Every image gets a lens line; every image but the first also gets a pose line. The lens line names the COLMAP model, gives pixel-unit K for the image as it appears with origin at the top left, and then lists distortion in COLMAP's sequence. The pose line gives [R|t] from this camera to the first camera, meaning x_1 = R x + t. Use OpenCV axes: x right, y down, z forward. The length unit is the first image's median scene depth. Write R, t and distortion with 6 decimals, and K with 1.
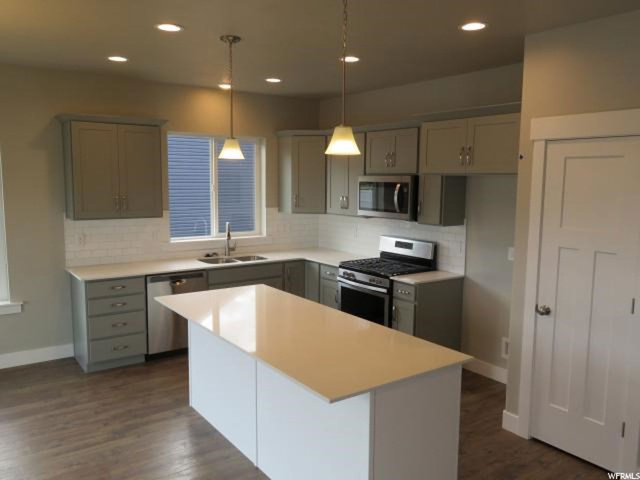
lens RADIAL K [[533.5, 0, 319.1], [0, 533.5, 243.7], [0, 0, 1]] dist [0.004966, 0.008639]
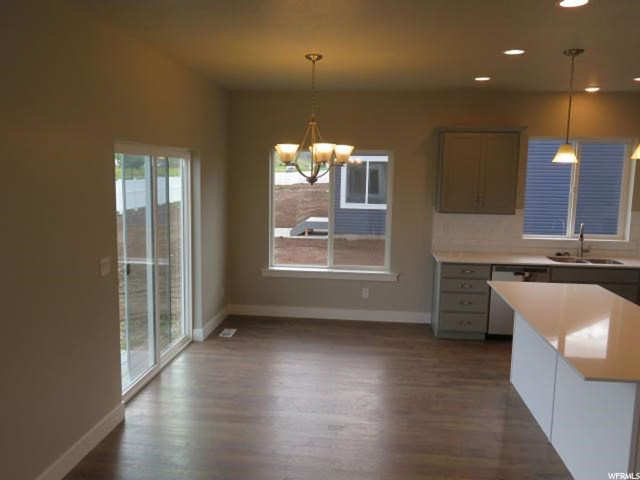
lens RADIAL K [[533.5, 0, 319.1], [0, 533.5, 243.7], [0, 0, 1]] dist [0.004966, 0.008639]
pose [[0.751634, 0.091037, -0.653268, 0.140026], [-0.090954, 0.995273, 0.034047, 0.010266], [0.653279, 0.033826, 0.756361, -0.107650]]
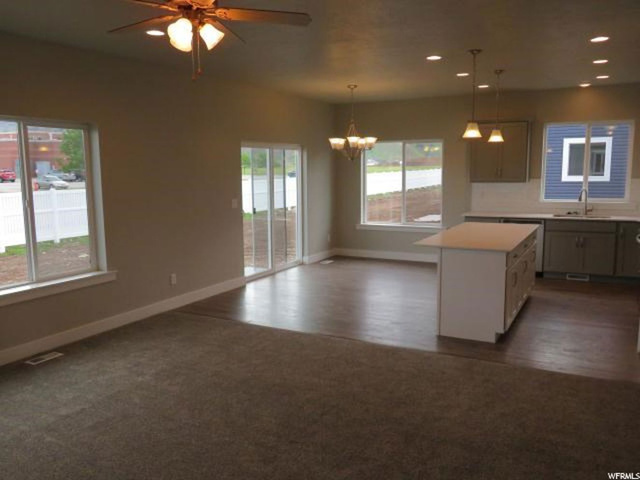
lens RADIAL K [[533.5, 0, 319.1], [0, 533.5, 243.7], [0, 0, 1]] dist [0.004966, 0.008639]
pose [[0.452828, 0.110260, -0.884754, 0.843265], [-0.094622, 0.992663, 0.075279, 0.068044], [0.886563, 0.049628, 0.459939, -0.207296]]
